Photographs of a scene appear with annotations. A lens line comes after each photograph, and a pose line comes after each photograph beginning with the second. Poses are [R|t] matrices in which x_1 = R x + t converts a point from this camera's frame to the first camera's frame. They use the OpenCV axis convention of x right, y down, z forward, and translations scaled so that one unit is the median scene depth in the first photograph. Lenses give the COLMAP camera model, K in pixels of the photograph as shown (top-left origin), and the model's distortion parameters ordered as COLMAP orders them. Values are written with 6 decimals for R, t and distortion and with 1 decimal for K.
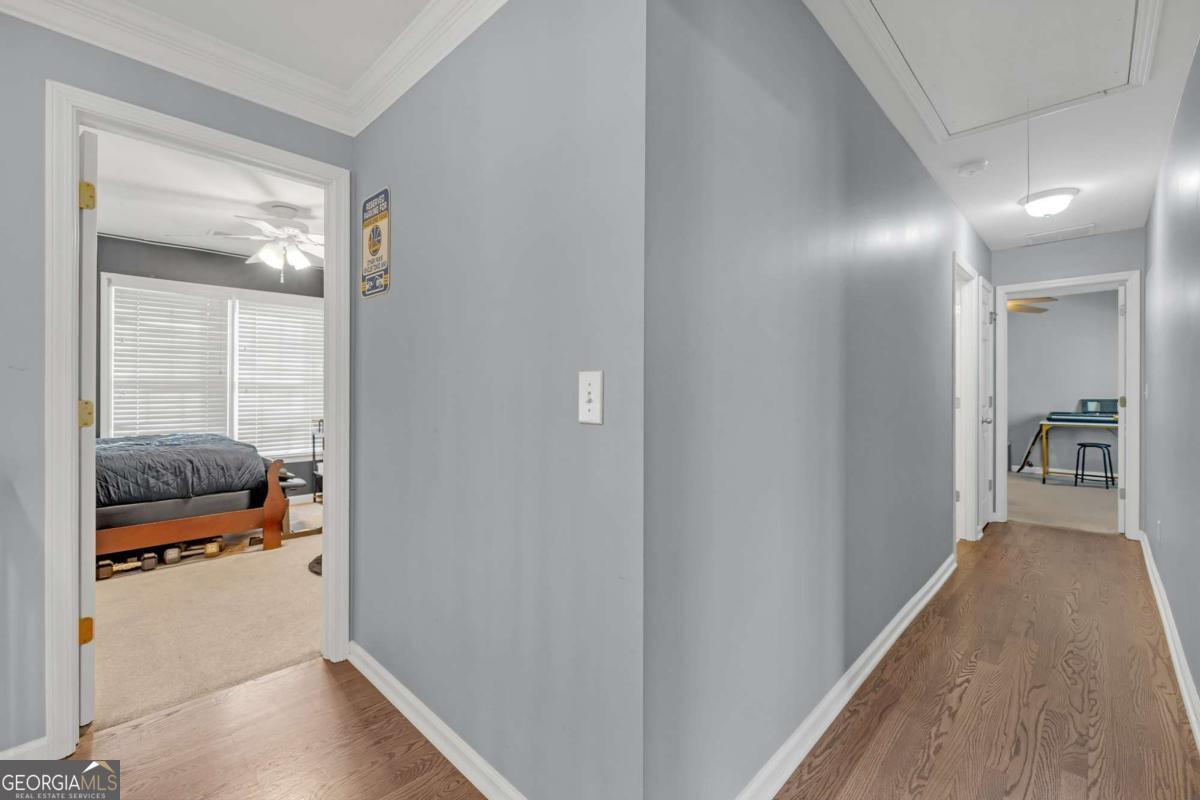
lens RADIAL K [[506.2, 0, 591.8], [0, 506.2, 391.9], [0, 0, 1]] dist [0.001264, 0.000247]
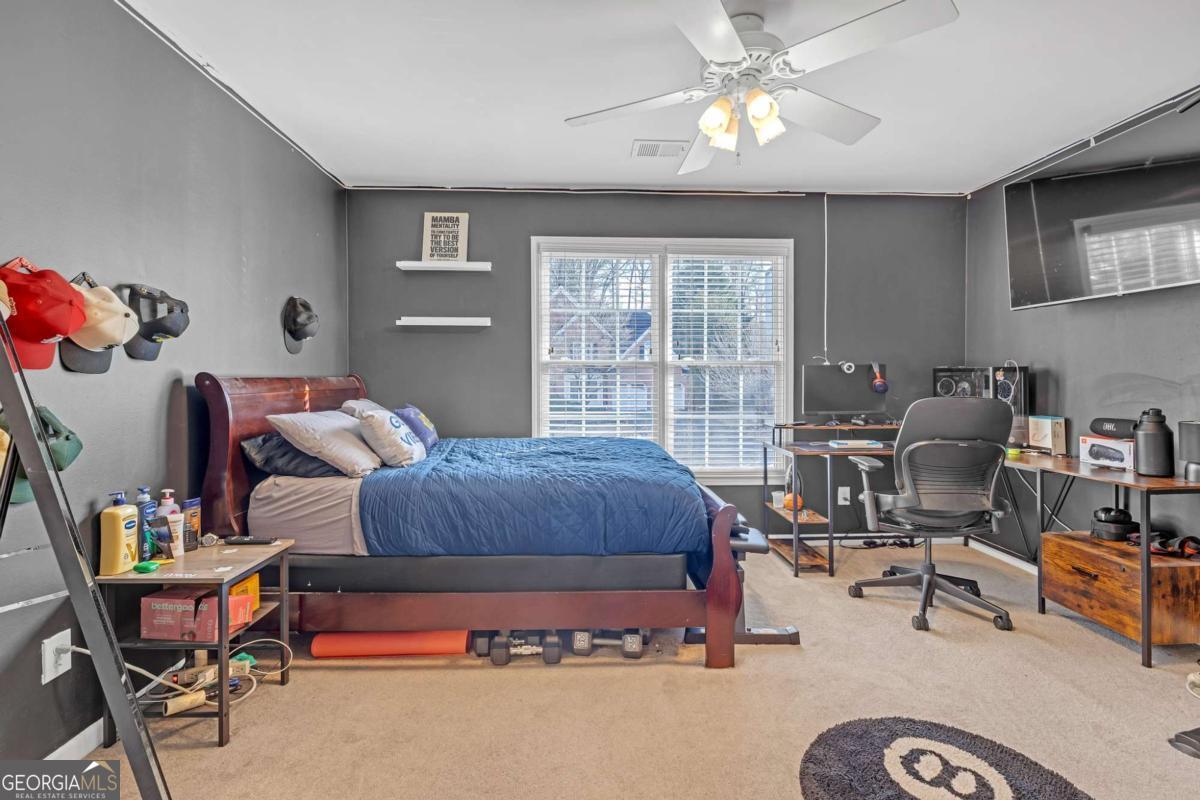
lens RADIAL K [[506.2, 0, 598.4], [0, 506.2, 387.5], [0, 0, 1]] dist [0.001264, 0.000247]
pose [[0.724797, 0.002971, -0.688956, -0.370160], [0.000650, 0.999987, 0.004995, 0.004941], [0.688962, -0.004068, 0.724786, 0.543891]]
